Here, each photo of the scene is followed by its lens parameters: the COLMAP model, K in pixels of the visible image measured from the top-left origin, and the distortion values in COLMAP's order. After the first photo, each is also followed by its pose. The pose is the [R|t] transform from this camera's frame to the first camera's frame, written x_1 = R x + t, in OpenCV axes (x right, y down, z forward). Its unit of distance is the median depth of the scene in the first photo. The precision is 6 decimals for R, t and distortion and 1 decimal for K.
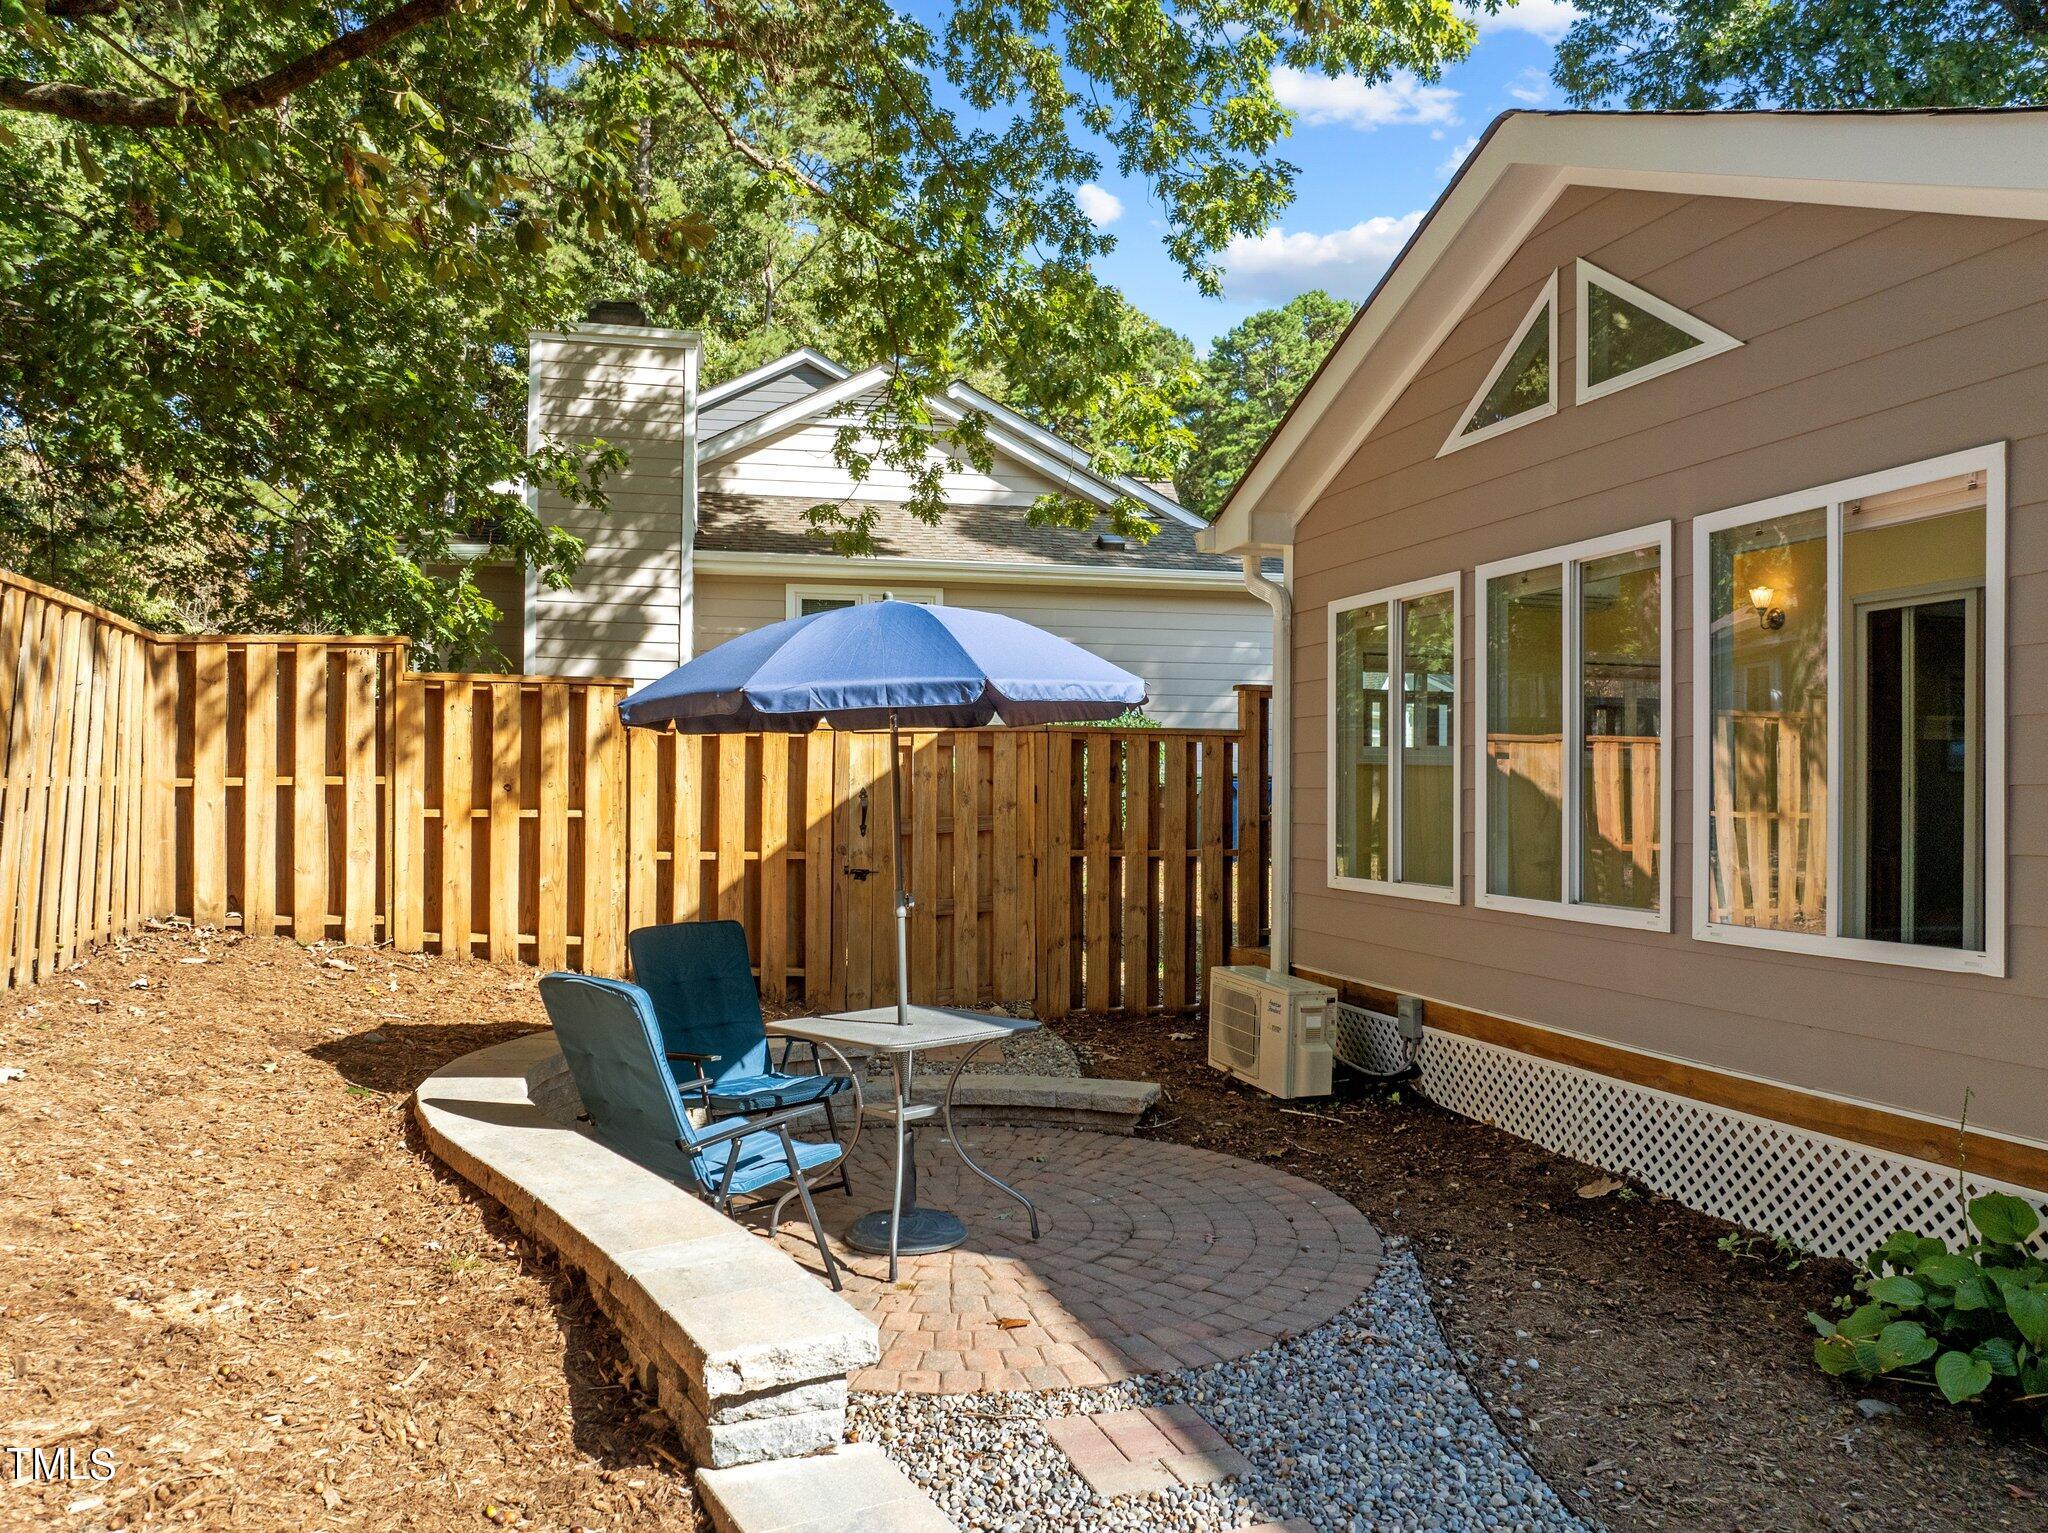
lens RADIAL K [[1438.4, 0, 1024.0], [0, 1438.4, 766.5], [0, 0, 1]] dist [-0.021603, -0.042664]
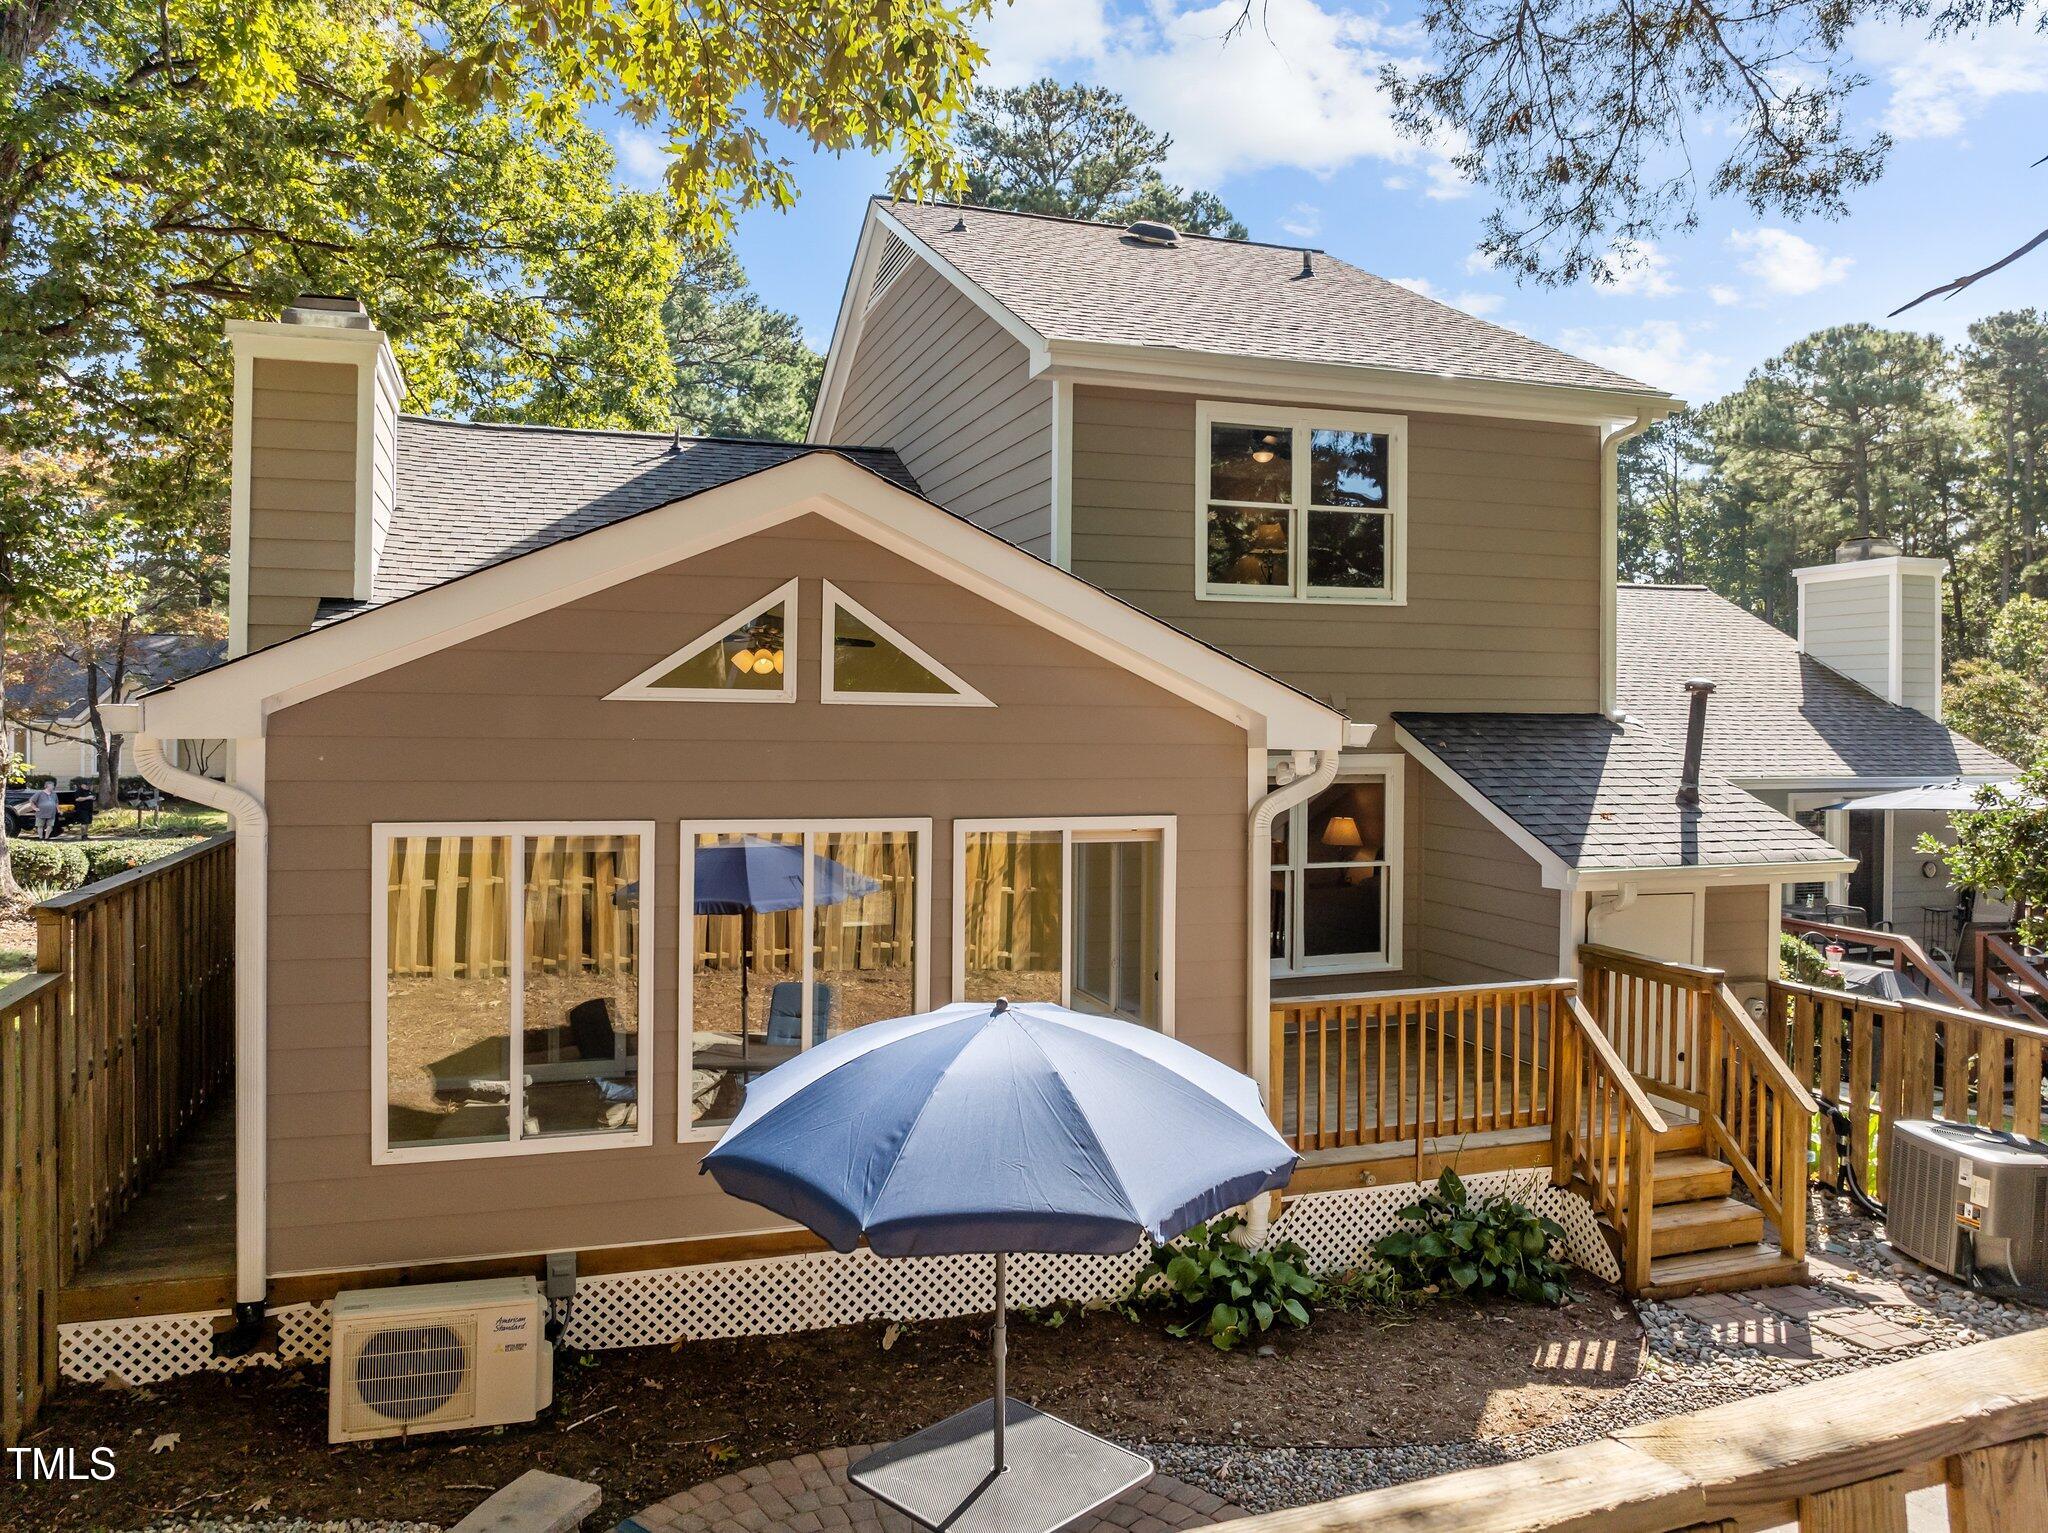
lens RADIAL K [[1444.5, 0, 1020.2], [0, 1444.5, 708.5], [0, 0, 1]] dist [-0.034297, -0.002353]
pose [[-0.022219, 0.001746, 0.999752, -0.761823], [-0.026843, 0.999637, -0.002343, -0.230049], [-0.999393, -0.026888, -0.022165, 0.793948]]
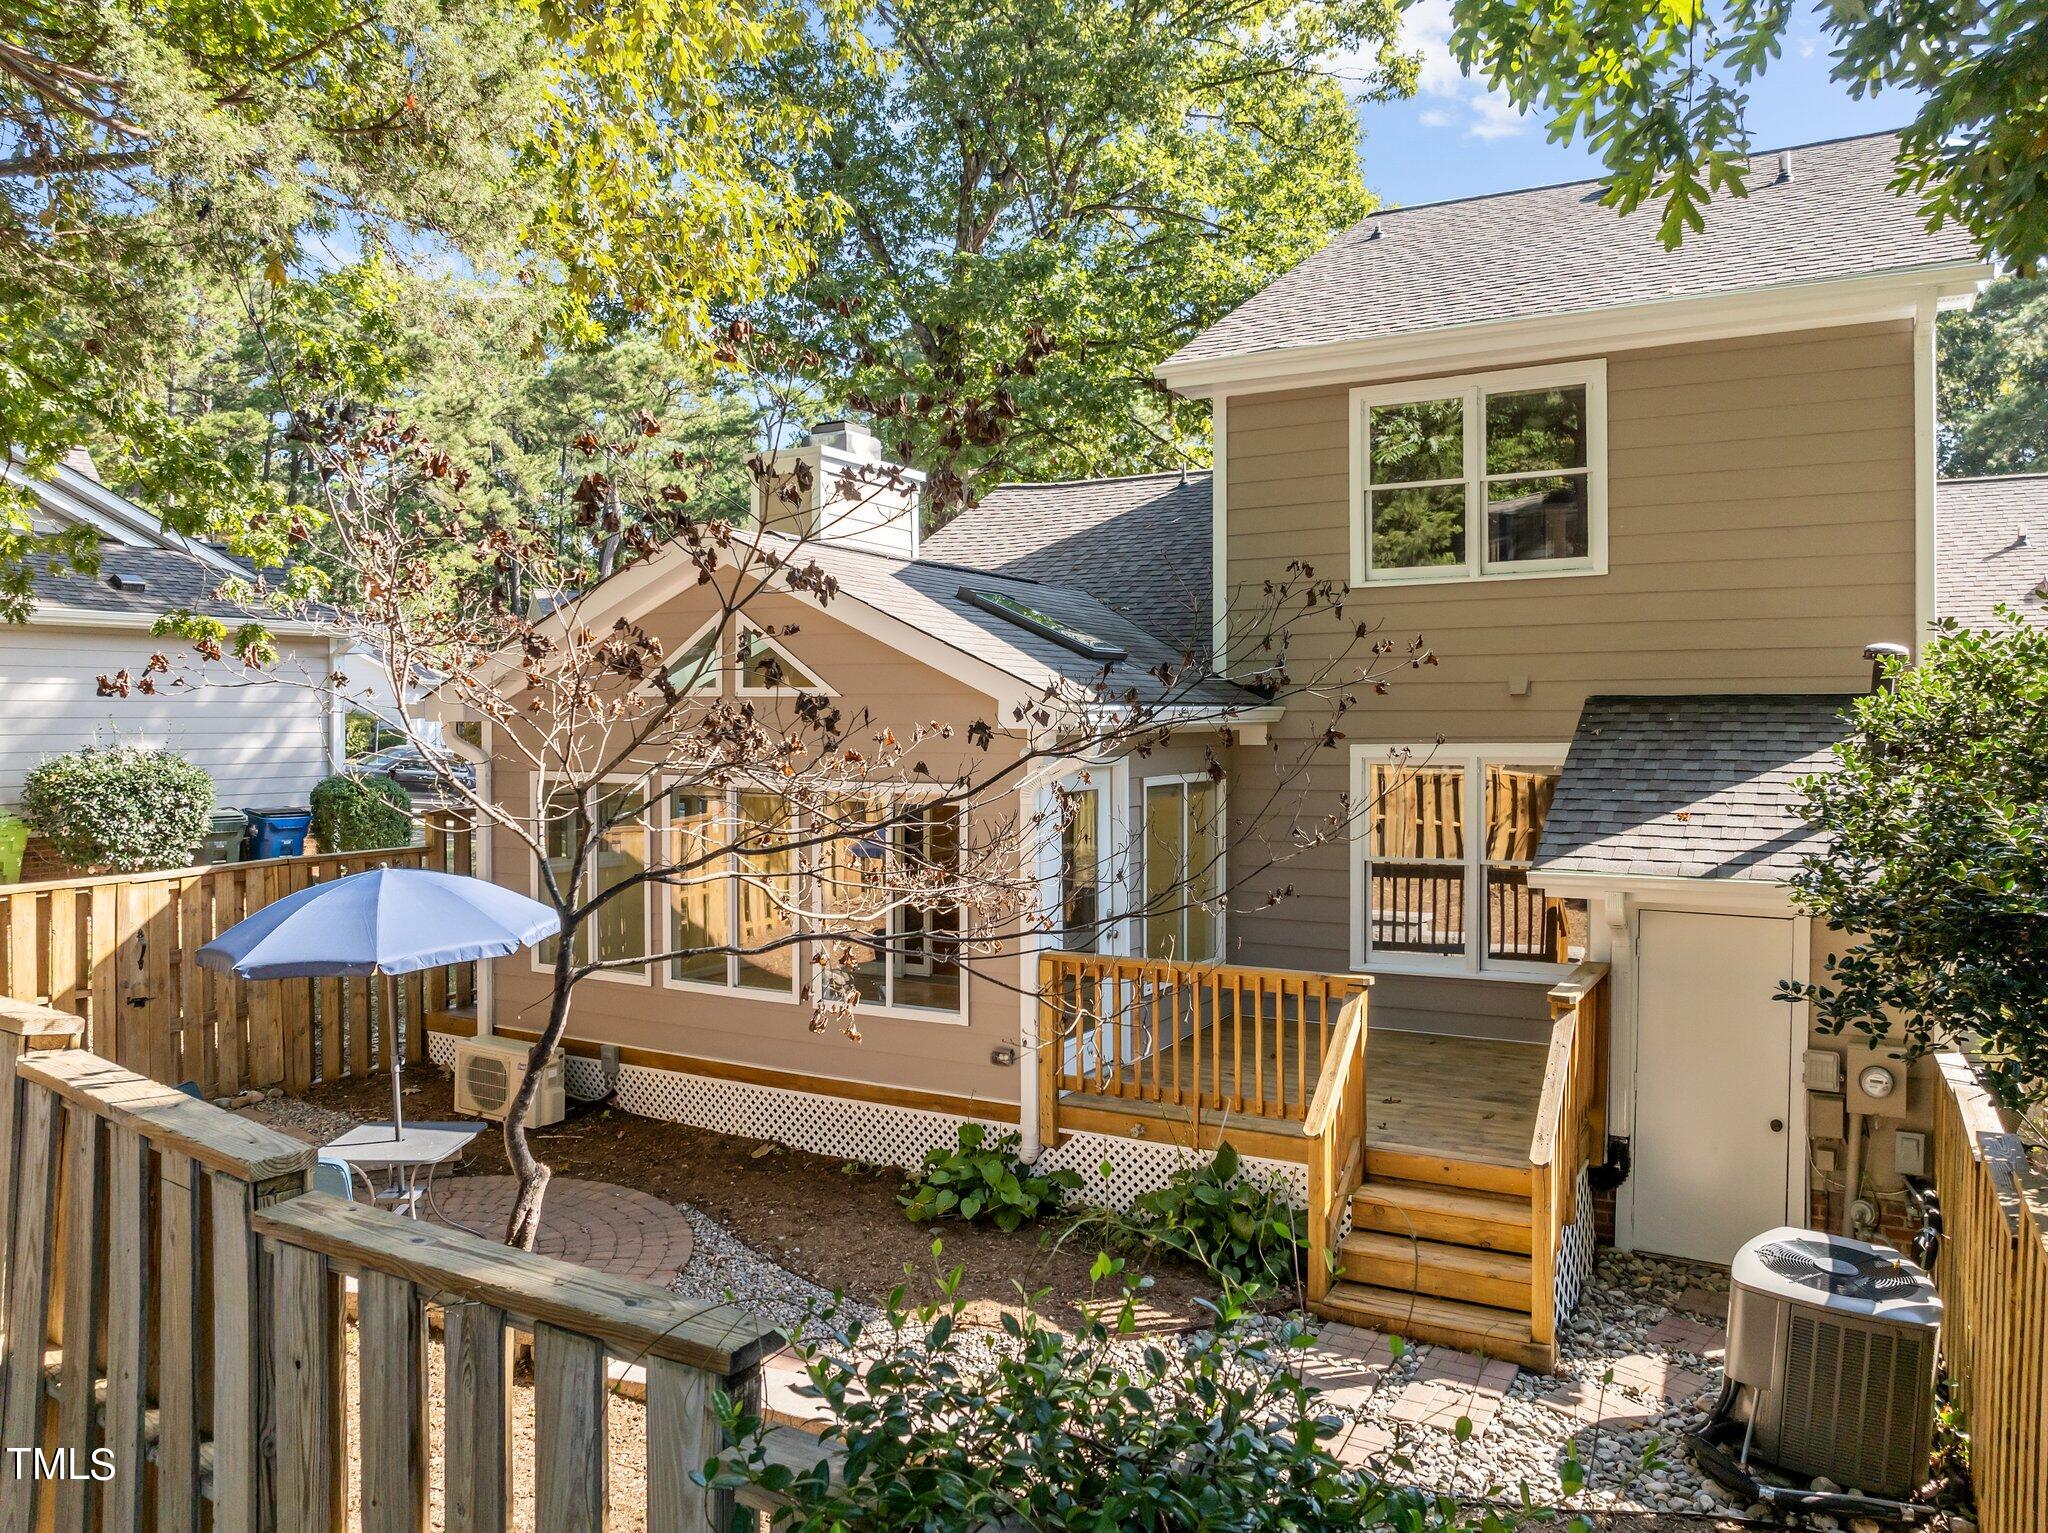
lens RADIAL K [[1428.6, 0, 1025.3], [0, 1428.6, 708.0], [0, 0, 1]] dist [-0.000056, -0.076000]
pose [[0.717624, 0.000268, 0.696431, -0.516626], [-0.008506, 0.999929, 0.008380, -0.236423], [-0.696379, -0.011938, 0.717575, -0.432085]]
